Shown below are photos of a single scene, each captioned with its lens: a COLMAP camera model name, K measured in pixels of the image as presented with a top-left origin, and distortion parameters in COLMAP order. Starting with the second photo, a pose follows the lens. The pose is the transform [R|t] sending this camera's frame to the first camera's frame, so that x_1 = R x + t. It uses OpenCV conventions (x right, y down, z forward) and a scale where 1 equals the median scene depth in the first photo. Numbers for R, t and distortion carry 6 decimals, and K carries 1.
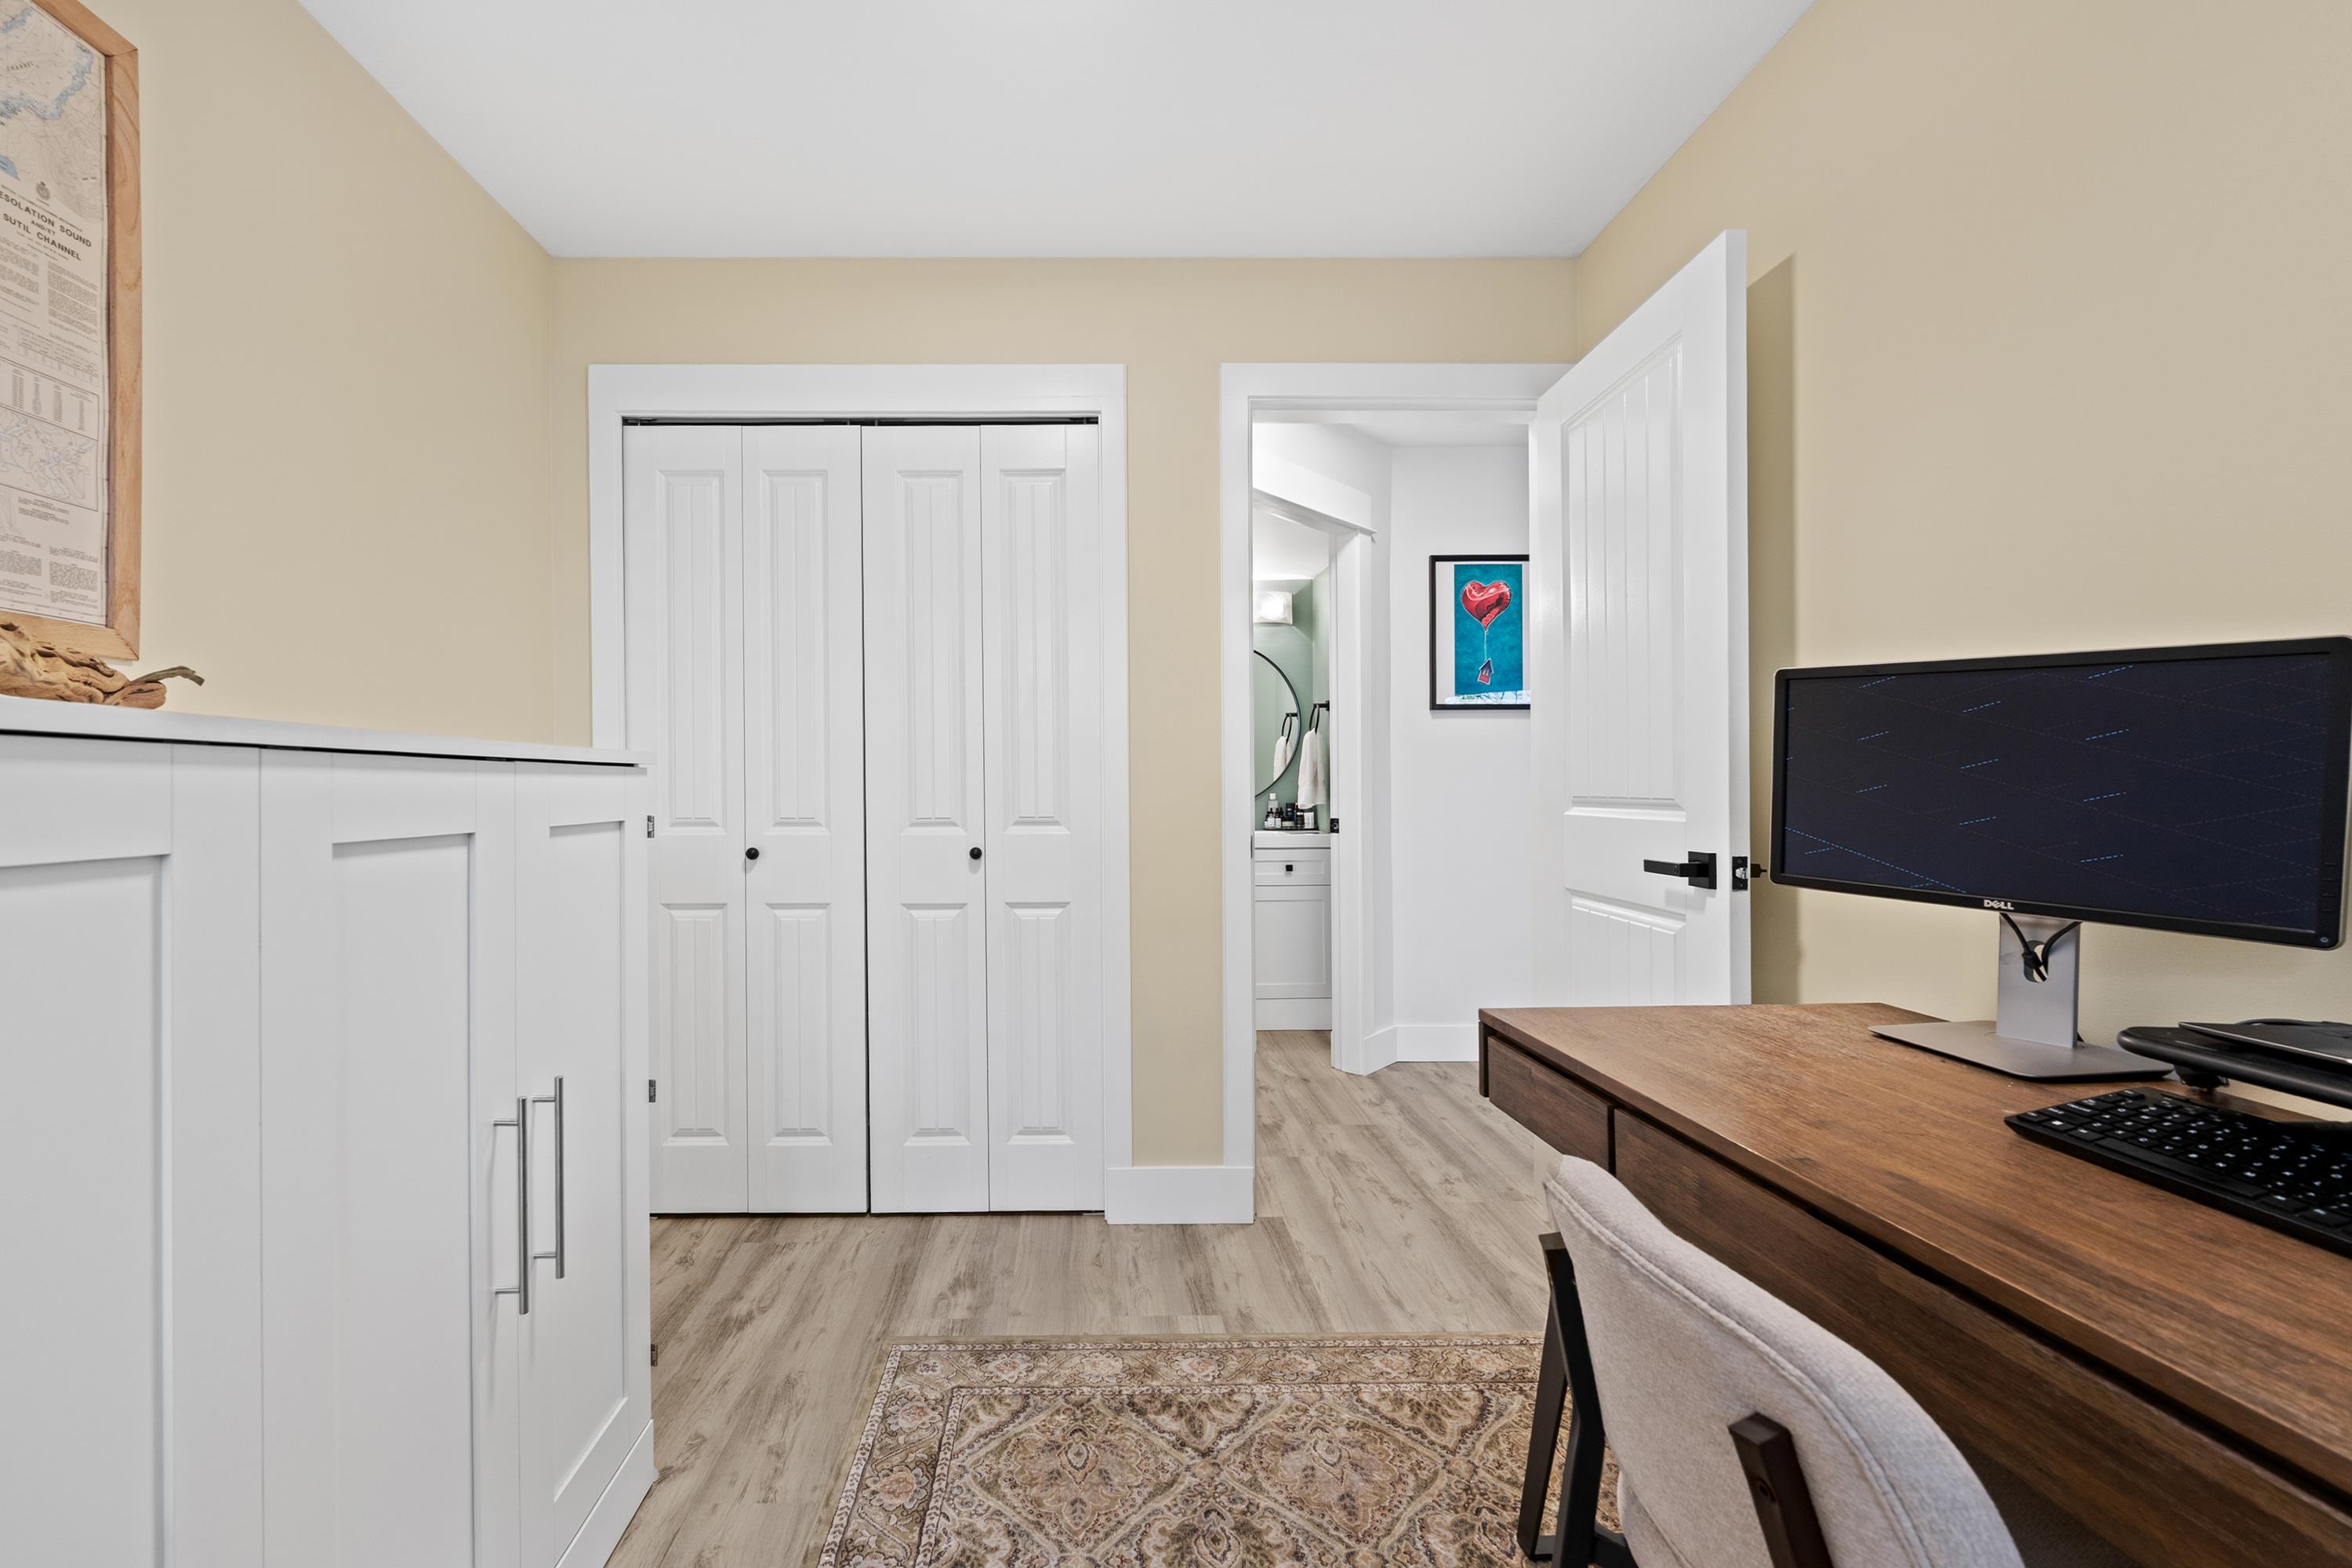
lens RADIAL K [[957.0, 0, 1067.1], [0, 957.0, 781.9], [0, 0, 1]] dist [0.001523, -0.002686]
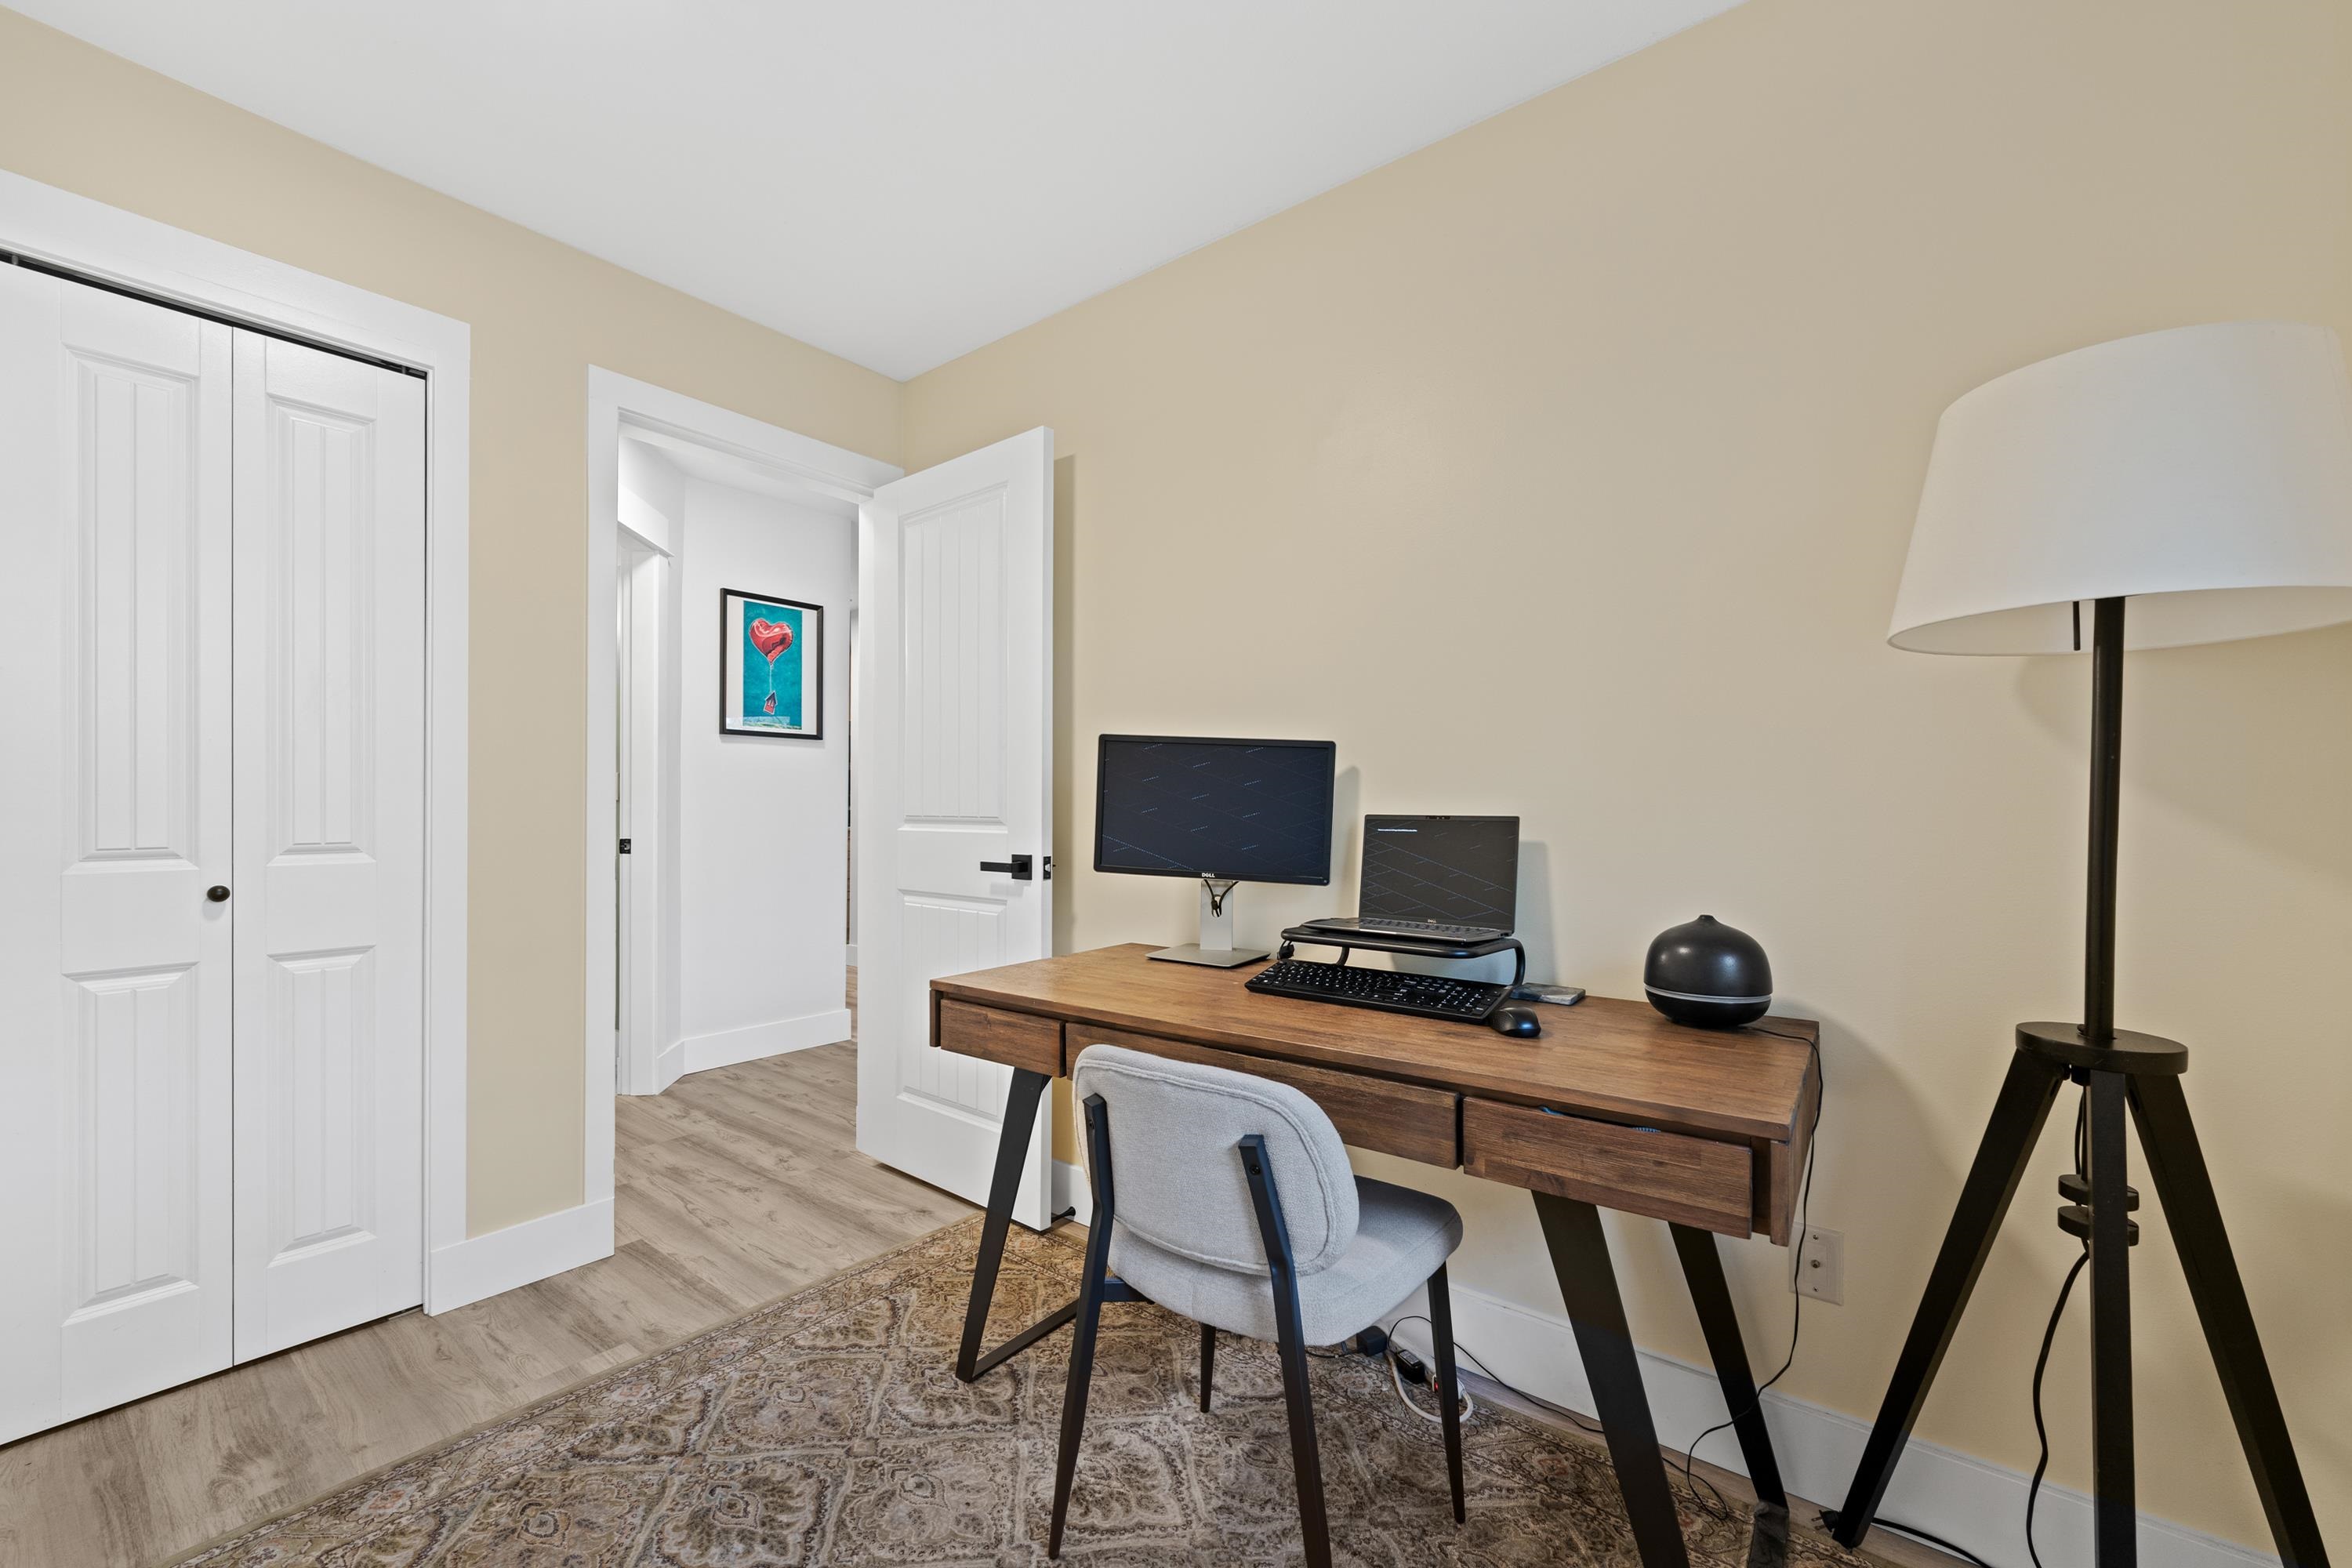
lens RADIAL K [[975.8, 0, 1079.3], [0, 975.8, 796.0], [0, 0, 1]] dist [-0.000807, -0.000258]
pose [[0.660130, 0.012247, 0.751051, -0.295099], [-0.008143, 0.999925, -0.009148, -0.000554], [-0.751107, -0.000076, 0.660180, -0.014037]]
